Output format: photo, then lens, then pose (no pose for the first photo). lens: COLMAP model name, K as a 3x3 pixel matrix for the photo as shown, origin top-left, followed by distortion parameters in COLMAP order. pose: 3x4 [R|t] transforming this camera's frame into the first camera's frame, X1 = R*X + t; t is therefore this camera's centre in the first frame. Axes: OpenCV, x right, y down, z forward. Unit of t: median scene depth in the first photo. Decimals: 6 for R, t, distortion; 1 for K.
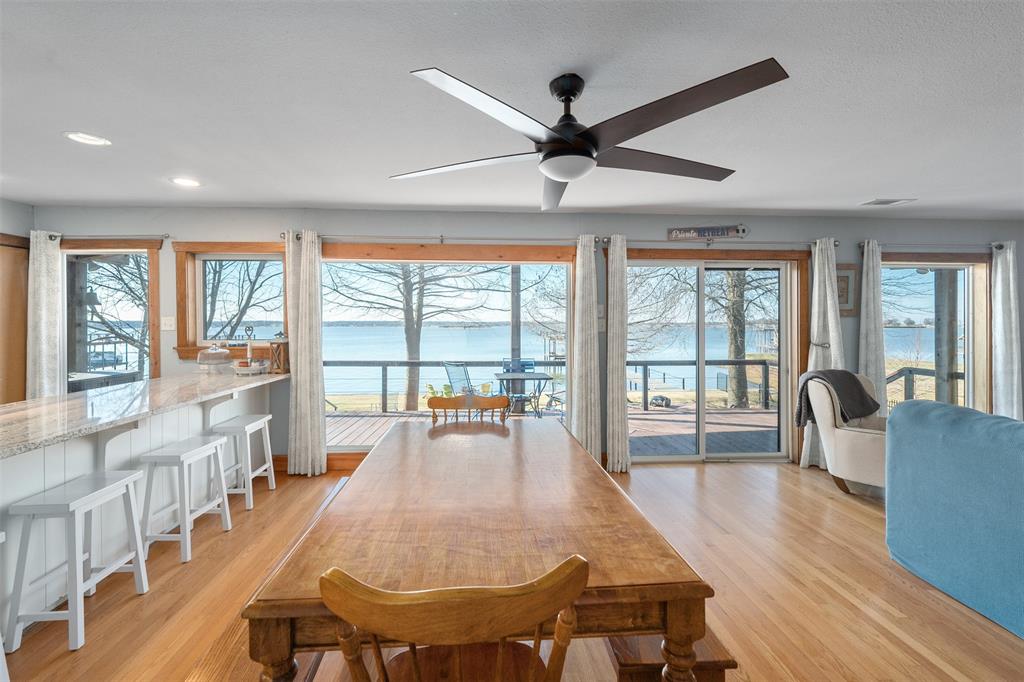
lens RADIAL K [[455.0, 0, 513.1], [0, 455.0, 323.8], [0, 0, 1]] dist [-0.004578, -0.000238]
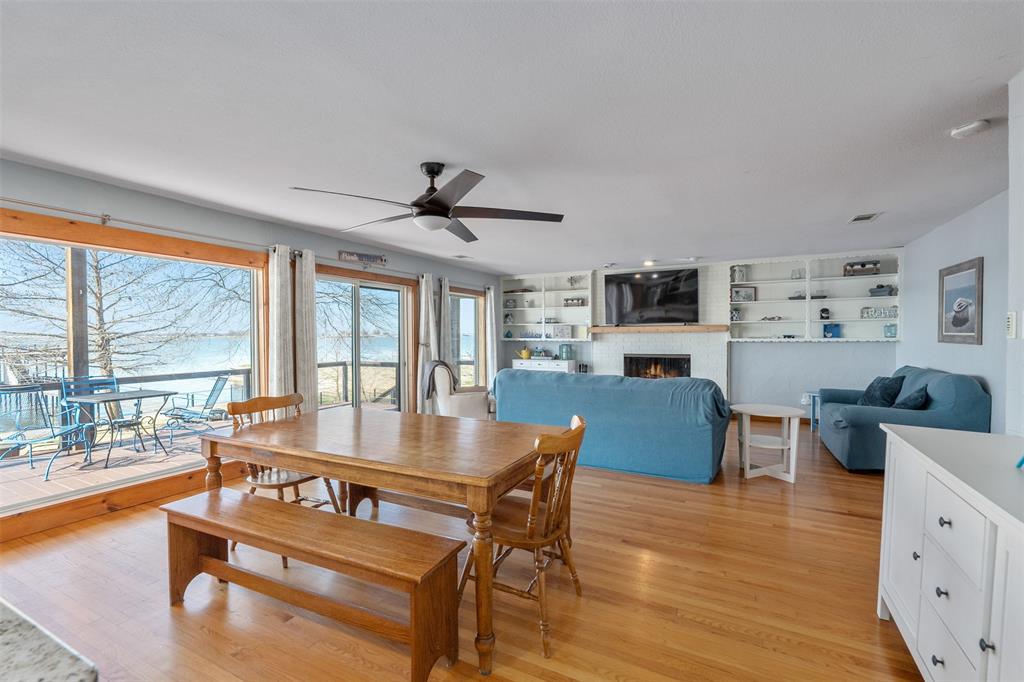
lens RADIAL K [[457.0, 0, 512.0], [0, 457.0, 341.0], [0, 0, 1]] dist [0.000110, 0.000012]
pose [[0.494265, -0.016283, 0.869159, -0.482040], [0.004200, 0.999858, 0.016343, 0.011235], [-0.869301, -0.004427, 0.494263, 0.011414]]
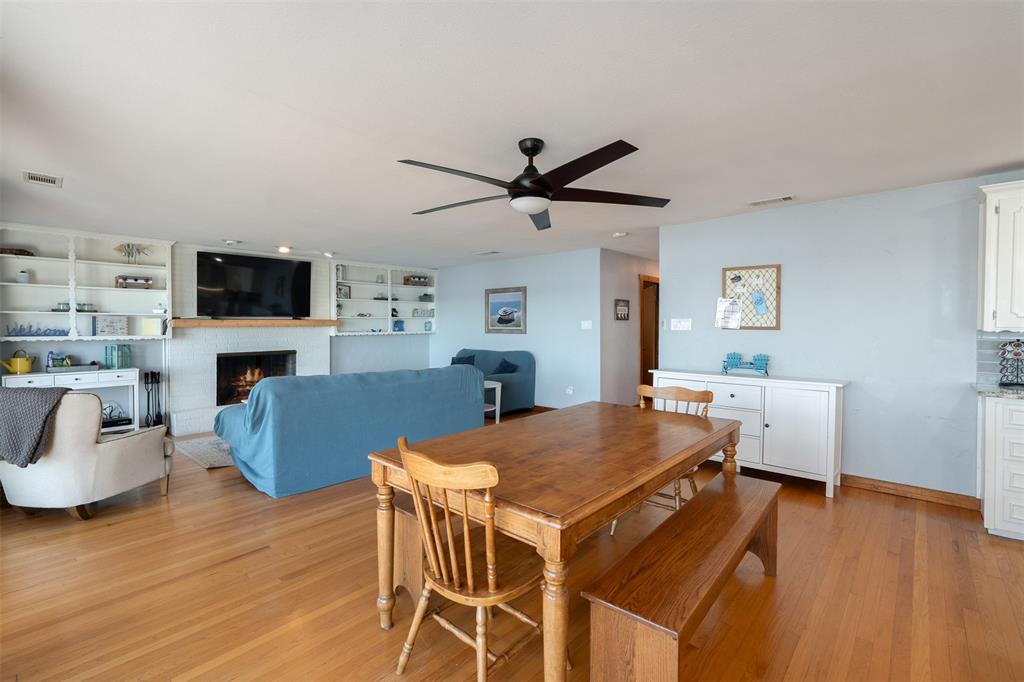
lens RADIAL K [[457.8, 0, 509.1], [0, 457.8, 333.4], [0, 0, 1]] dist [-0.001304, -0.000259]
pose [[-0.711714, -0.009519, 0.702405, -0.370274], [0.002224, 0.999873, 0.015804, 0.009091], [-0.702466, 0.012810, -0.711602, 0.879383]]
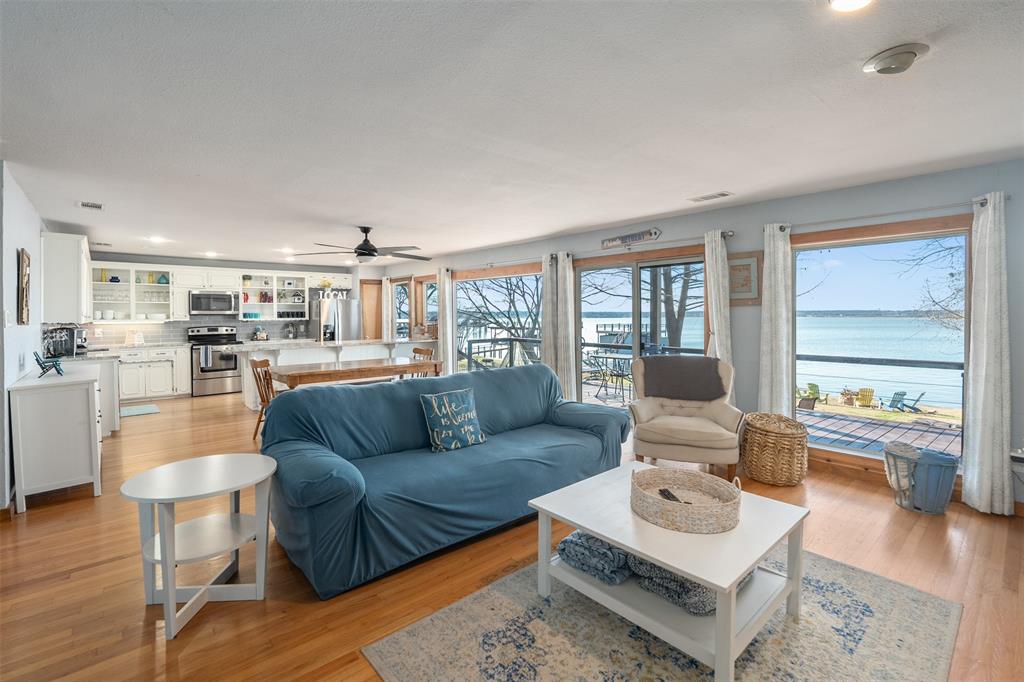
lens RADIAL K [[458.2, 0, 512.8], [0, 458.2, 318.8], [0, 0, 1]] dist [-0.016383, 0.000204]
pose [[0.634229, 0.002764, -0.773141, 1.187771], [0.005296, 0.999955, 0.007919, 0.002479], [0.773127, -0.009117, 0.634185, -0.022907]]
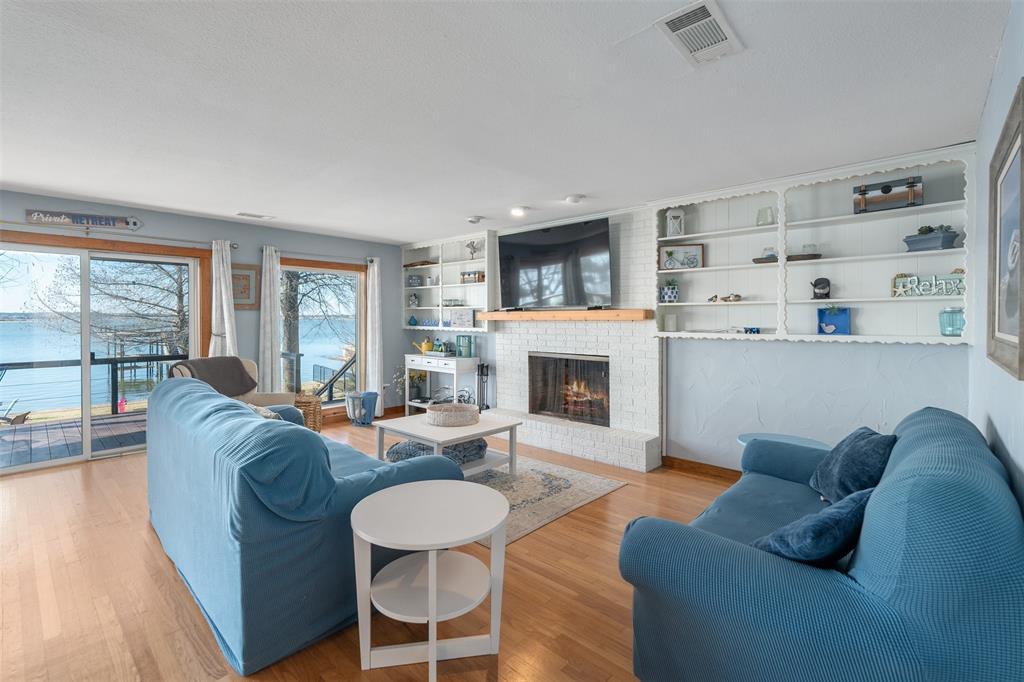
lens RADIAL K [[458.2, 0, 512.8], [0, 458.2, 318.8], [0, 0, 1]] dist [-0.016383, 0.000204]
pose [[0.698038, -0.002090, 0.716057, 0.376568], [-0.001282, 0.999990, 0.004168, 0.000820], [-0.716059, -0.003827, 0.698029, -0.301222]]
